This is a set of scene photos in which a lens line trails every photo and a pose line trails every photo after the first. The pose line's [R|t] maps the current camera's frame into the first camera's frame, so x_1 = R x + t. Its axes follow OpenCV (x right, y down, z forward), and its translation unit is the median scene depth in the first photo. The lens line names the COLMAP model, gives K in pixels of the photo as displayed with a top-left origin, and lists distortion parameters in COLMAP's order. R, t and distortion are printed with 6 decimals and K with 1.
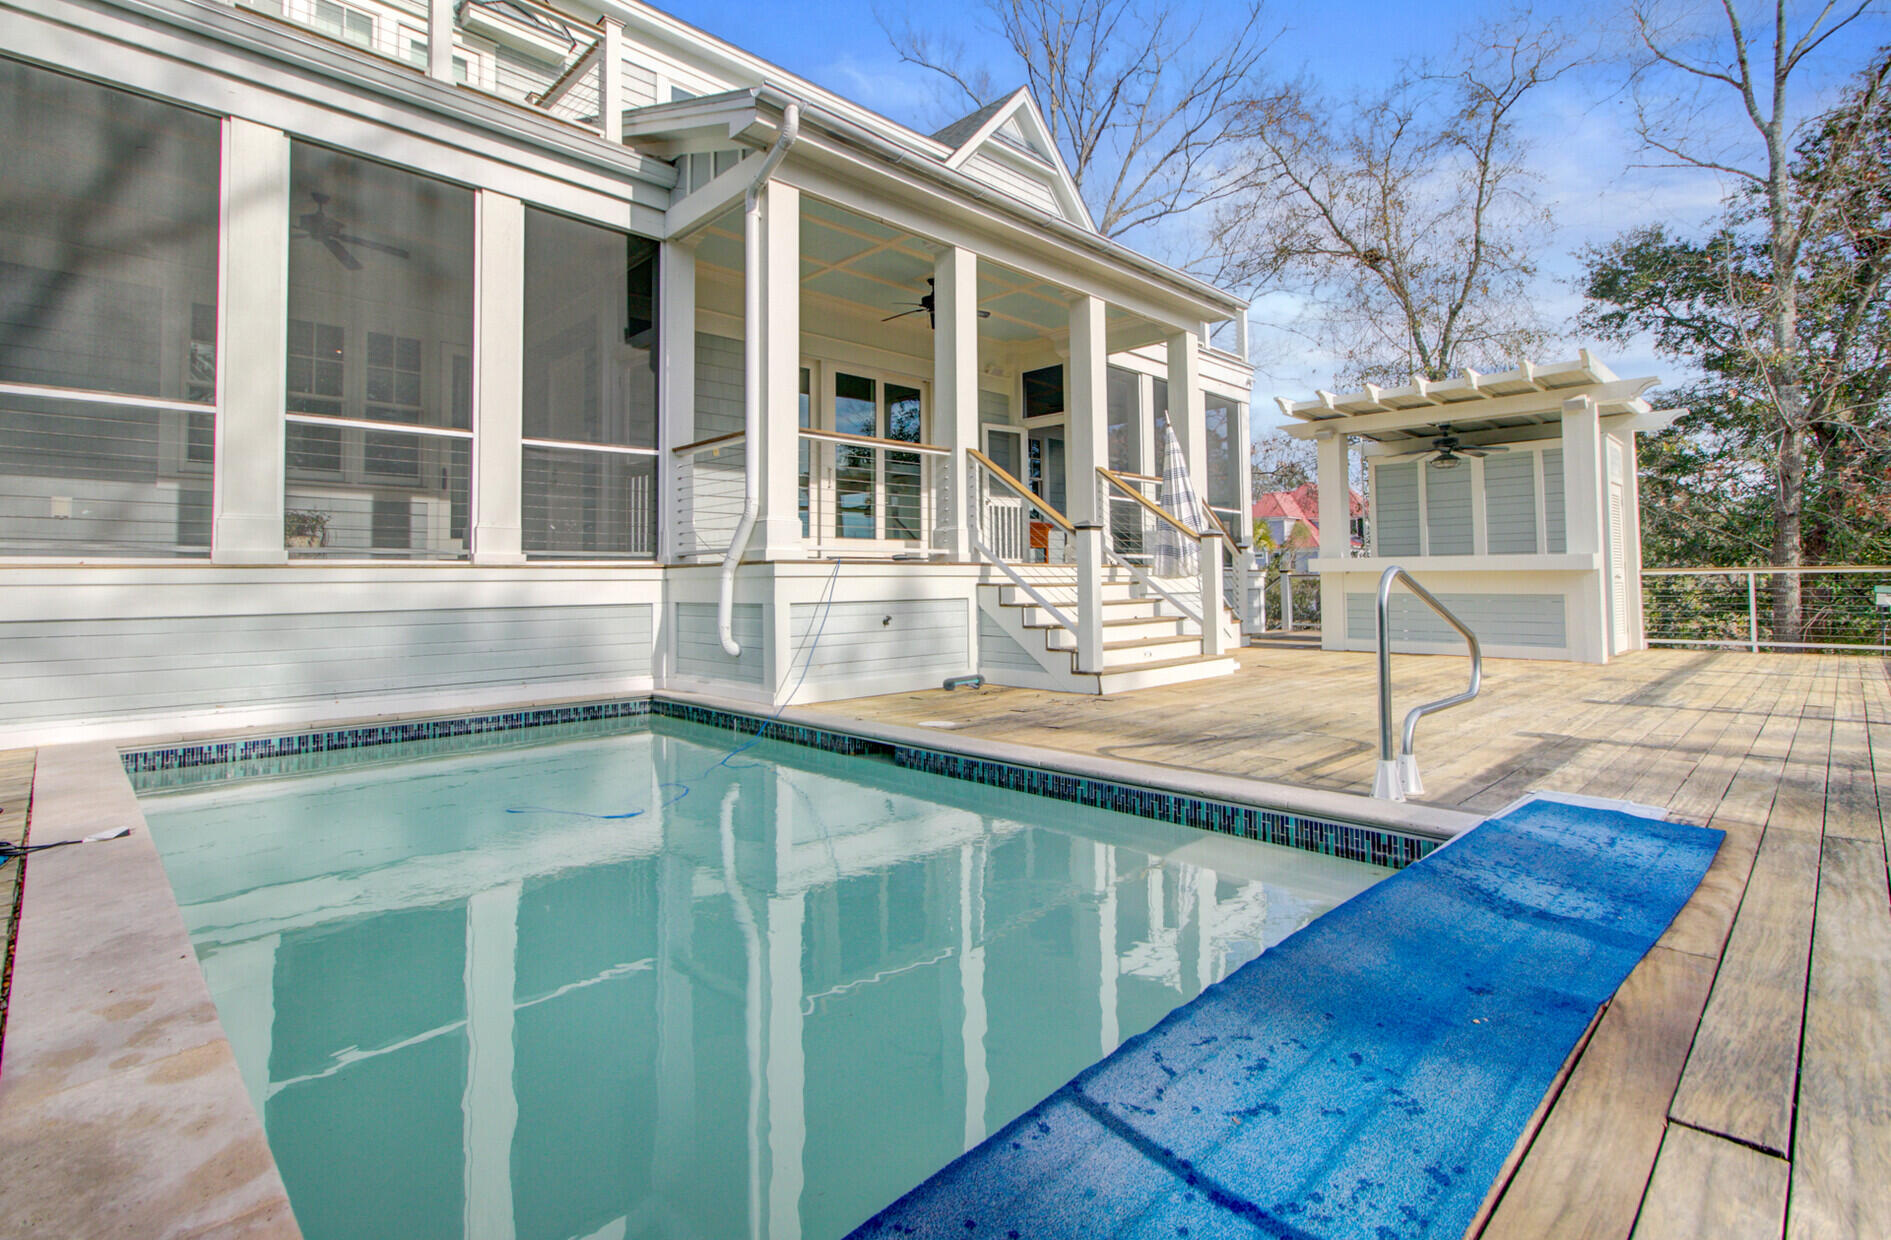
lens RADIAL K [[886.9, 0, 967.5], [0, 886.9, 544.6], [0, 0, 1]] dist [0.002930, 0.000362]
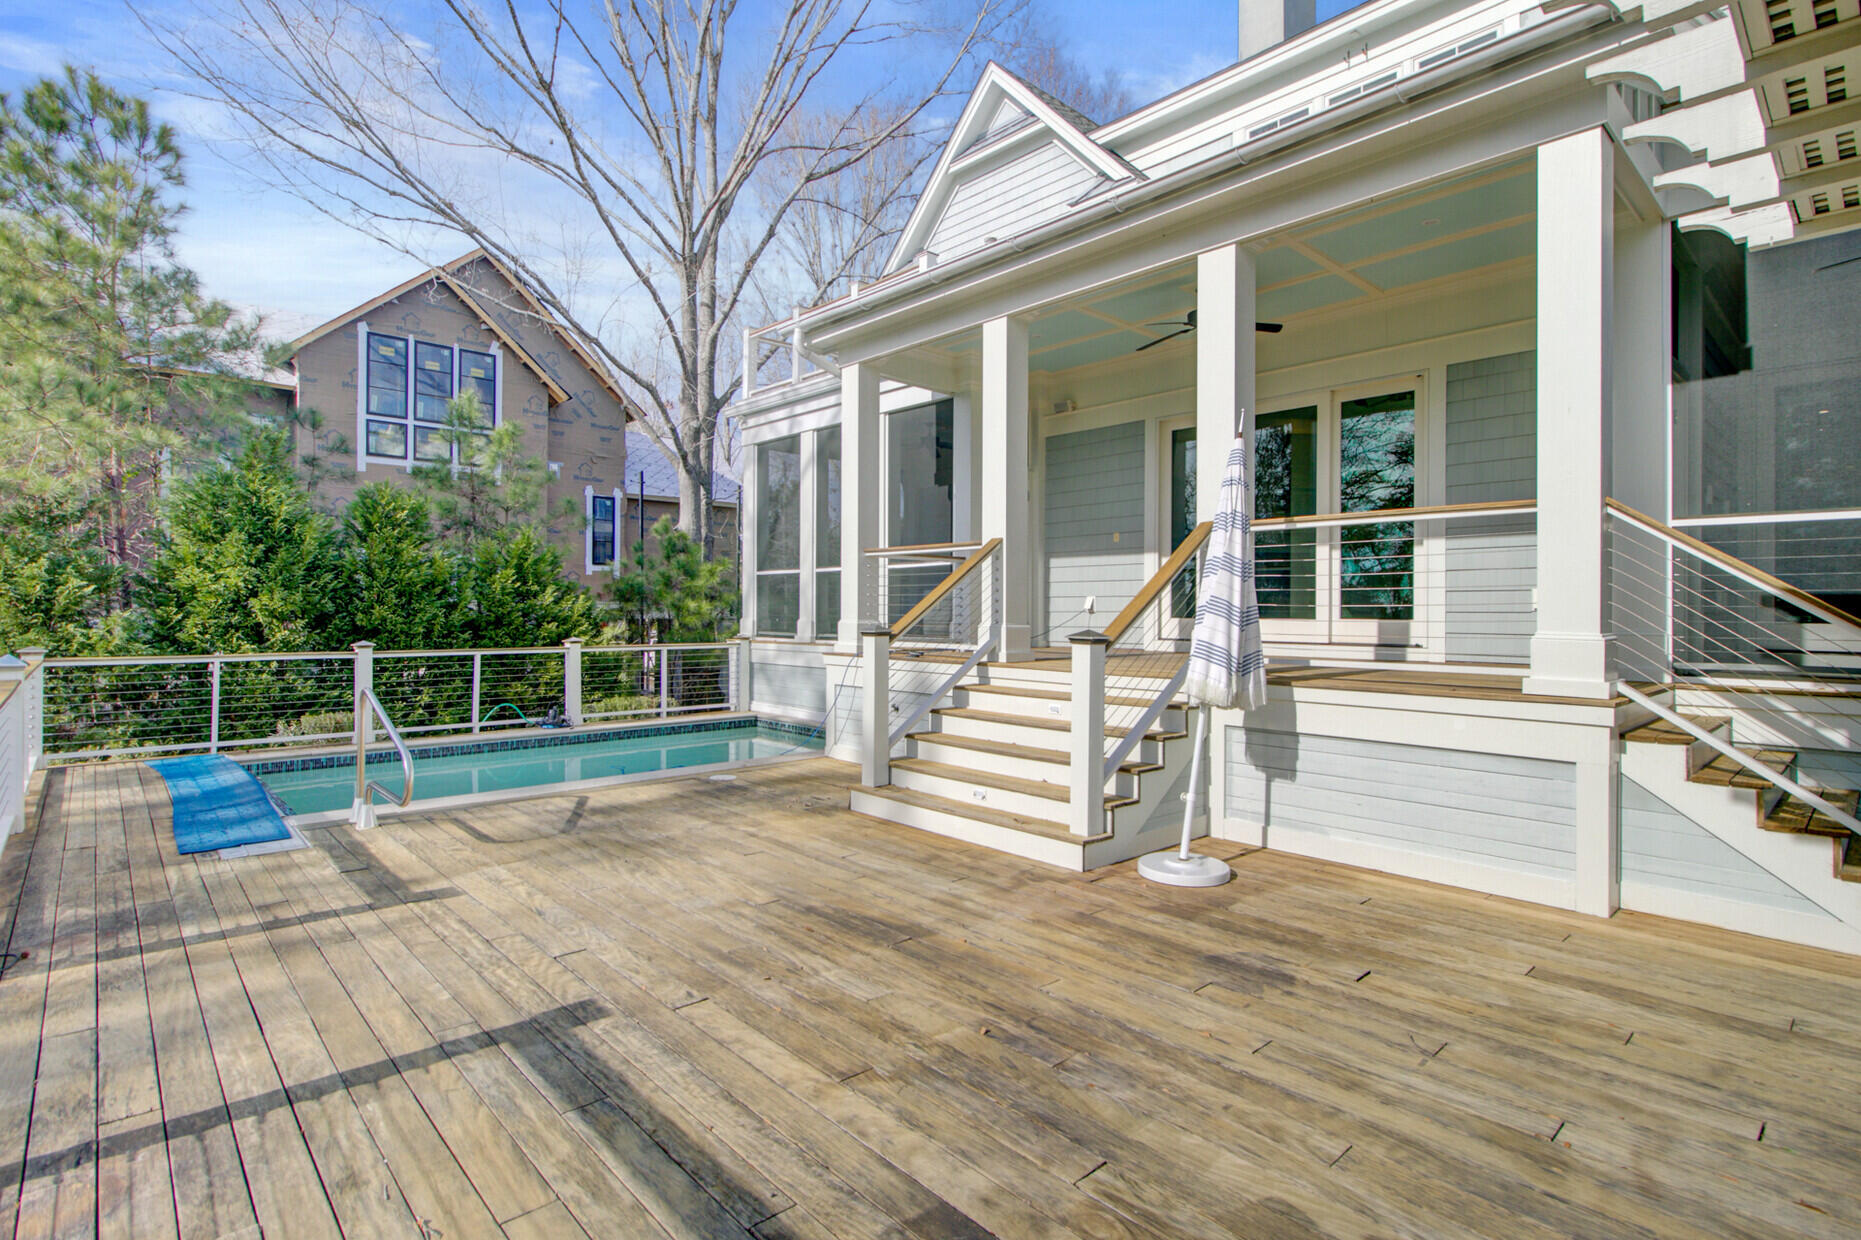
lens RADIAL K [[928.9, 0, 918.9], [0, 928.9, 607.1], [0, 0, 1]] dist [-0.008349, -0.000287]
pose [[-0.057344, 0.004461, -0.998344, 0.553895], [0.034436, 0.999404, 0.002488, -0.022640], [0.997760, -0.034236, -0.057464, 0.555269]]
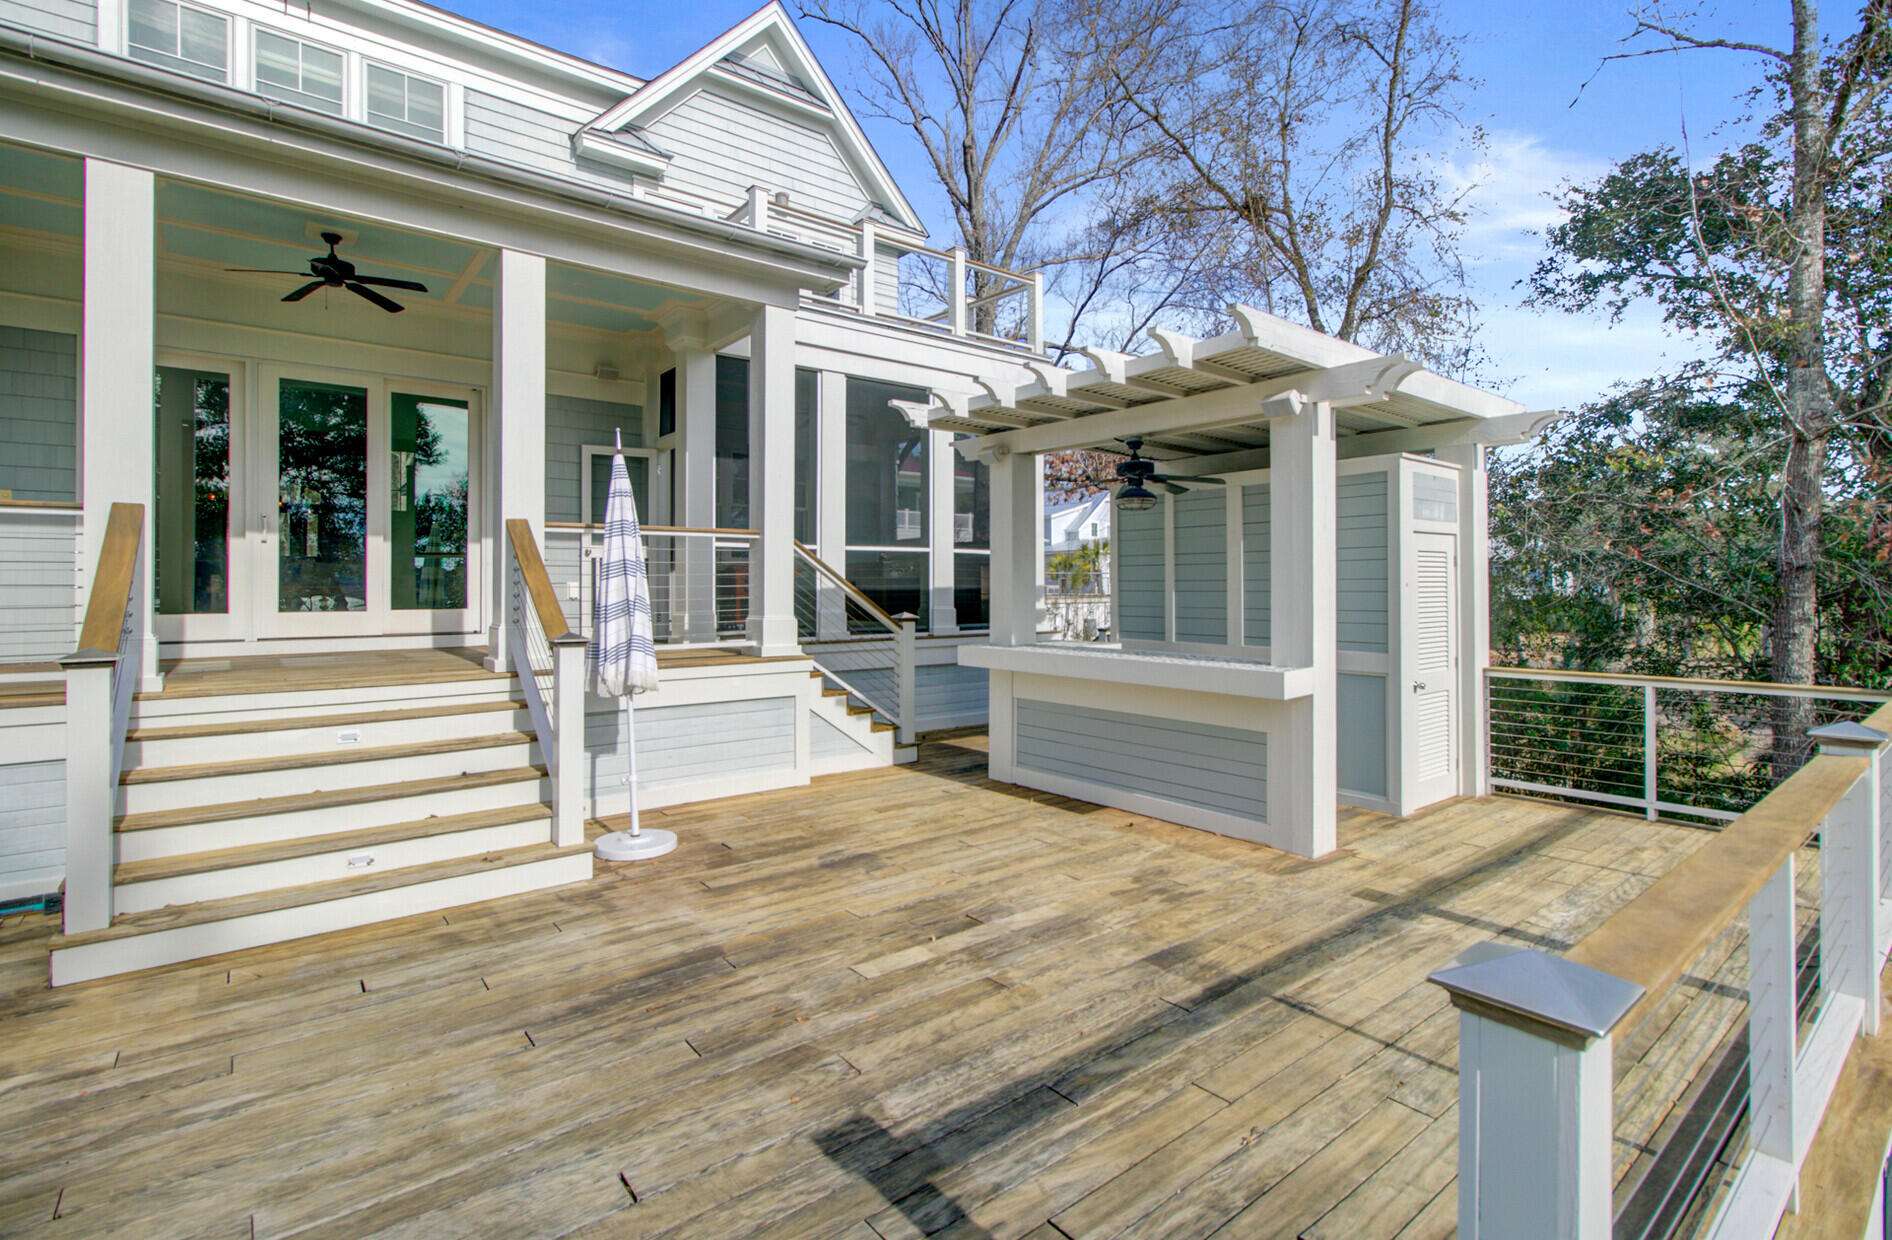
lens RADIAL K [[892.4, 0, 930.5], [0, 892.4, 580.0], [0, 0, 1]] dist [-0.000214, 0.001147]
pose [[0.993413, 0.006975, -0.114373, 0.354453], [-0.002980, 0.999381, 0.035063, -0.044347], [0.114546, -0.034492, 0.992819, 0.265848]]
